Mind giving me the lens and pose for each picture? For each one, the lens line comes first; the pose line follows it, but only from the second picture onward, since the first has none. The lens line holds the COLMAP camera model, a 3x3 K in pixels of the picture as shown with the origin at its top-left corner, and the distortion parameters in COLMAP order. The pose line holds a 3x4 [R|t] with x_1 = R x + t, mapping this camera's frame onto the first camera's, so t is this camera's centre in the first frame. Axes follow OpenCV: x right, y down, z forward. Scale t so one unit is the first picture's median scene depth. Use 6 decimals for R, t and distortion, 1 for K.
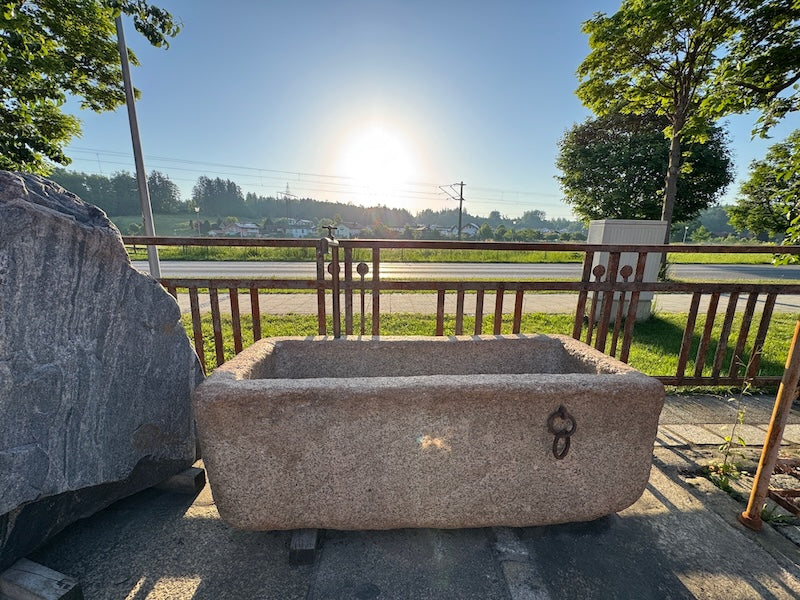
lens RADIAL K [[317.8, 0, 399.1], [0, 317.8, 299.3], [0, 0, 1]] dist [-0.002528, 0.000590]
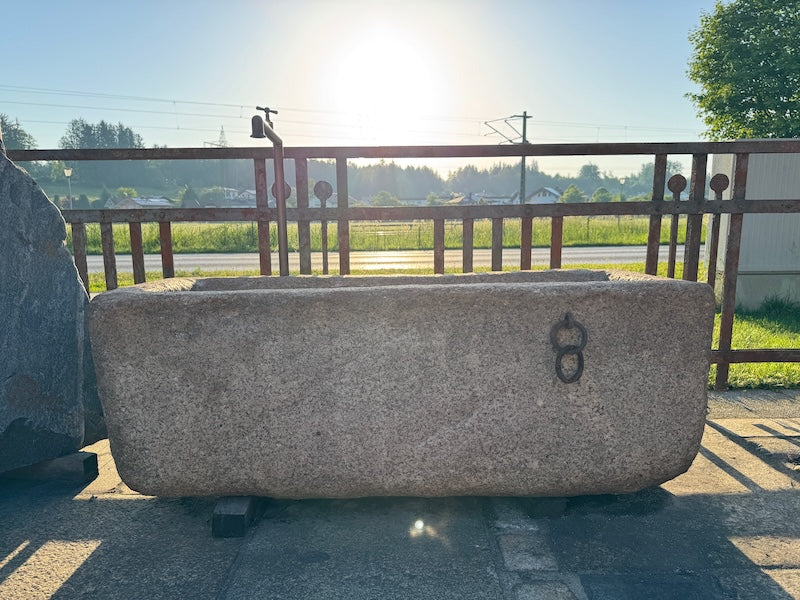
lens RADIAL K [[561.4, 0, 404.2], [0, 561.4, 303.1], [0, 0, 1]] dist [0.078689, -0.111971]
pose [[0.999293, -0.022232, -0.030304, 0.111999], [0.020987, 0.998947, -0.040797, 0.245778], [0.031179, 0.040132, 0.998708, -0.244282]]
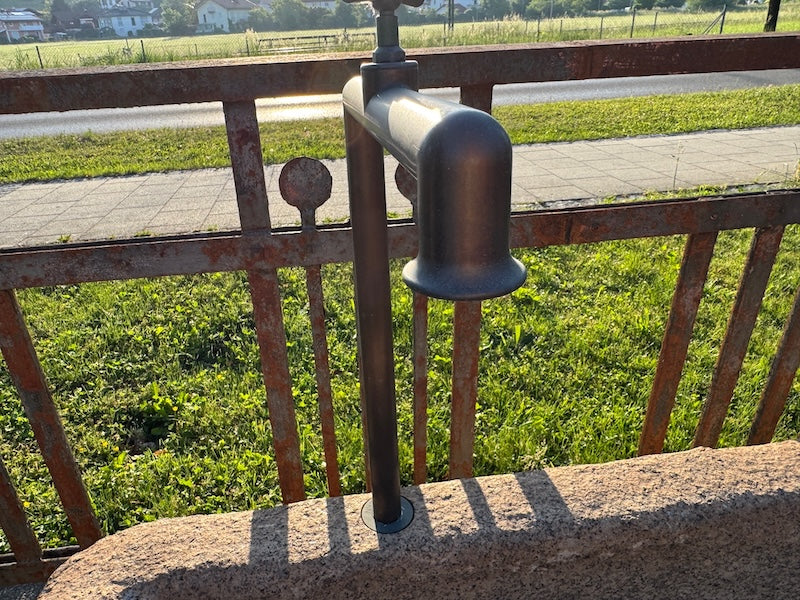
lens RADIAL K [[568.5, 0, 374.4], [0, 568.5, 300.9], [0, 0, 1]] dist [-0.003684, 0.000427]
pose [[0.995511, -0.084935, 0.041752, -0.215116], [0.070977, 0.961830, 0.264283, -0.148396], [-0.062605, -0.260133, 0.963541, 0.661669]]
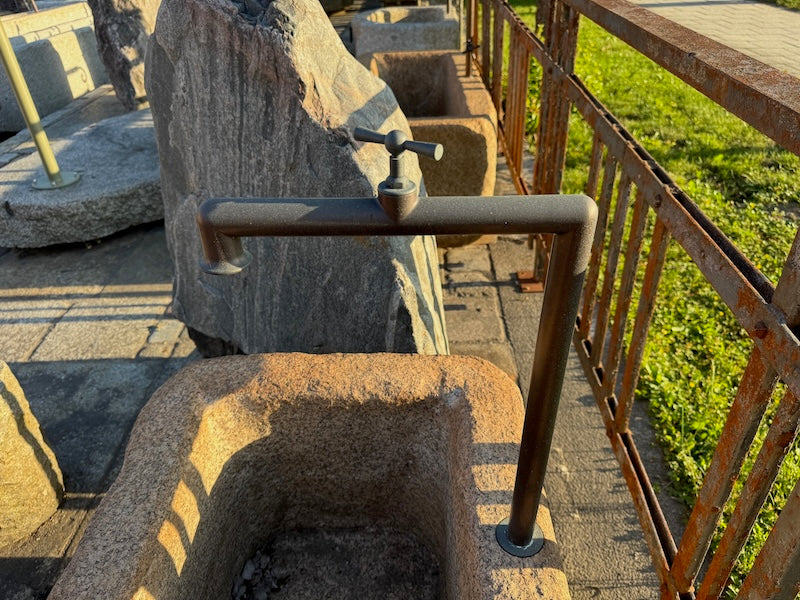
lens RADIAL K [[574.3, 0, 400.0], [0, 574.3, 300.0], [0, 0, 1]] dist [0.084675, -0.113755]
pose [[-0.053470, 0.552649, -0.831697, 0.105992], [-0.140566, 0.820429, 0.554199, -0.302060], [0.988626, 0.146542, 0.033816, 0.890230]]
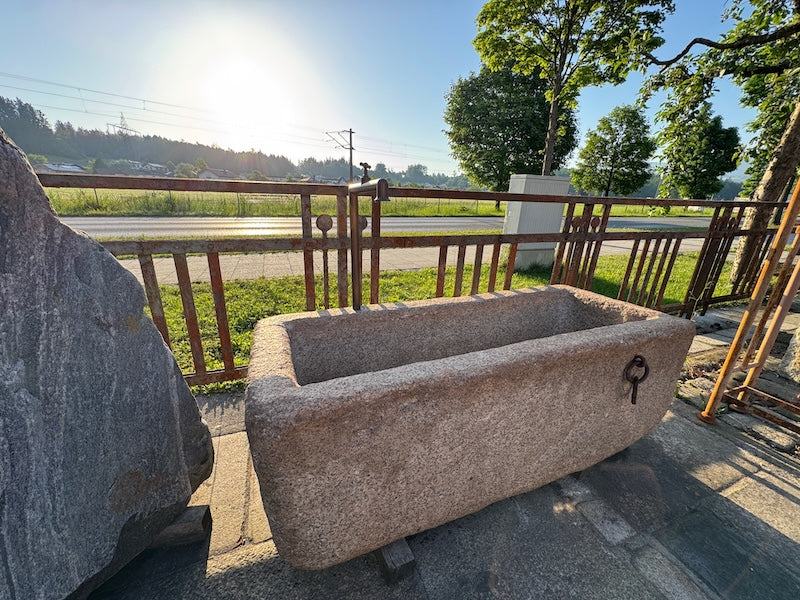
lens RADIAL K [[317.8, 0, 399.1], [0, 317.8, 299.3], [0, 0, 1]] dist [-0.002528, 0.000590]
pose [[0.942921, -0.088902, 0.320930, -0.364394], [0.043778, 0.988435, 0.145187, -0.018482], [-0.330126, -0.122850, 0.935908, 0.212733]]
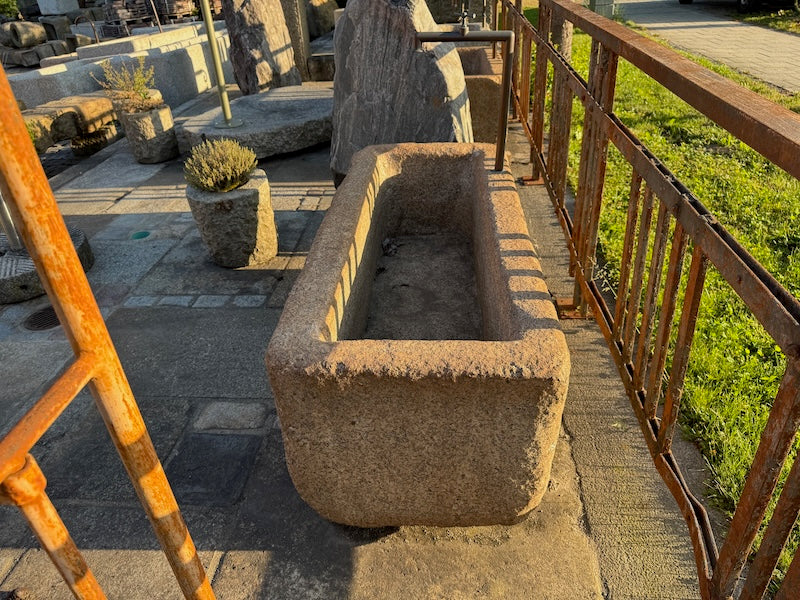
lens RADIAL K [[574.3, 0, 400.0], [0, 574.3, 300.0], [0, 0, 1]] dist [0.084675, -0.113755]
pose [[-0.113499, 0.509795, -0.852776, 1.218787], [-0.131586, 0.843048, 0.521492, -0.321870], [0.984786, 0.171402, -0.028603, 0.891686]]
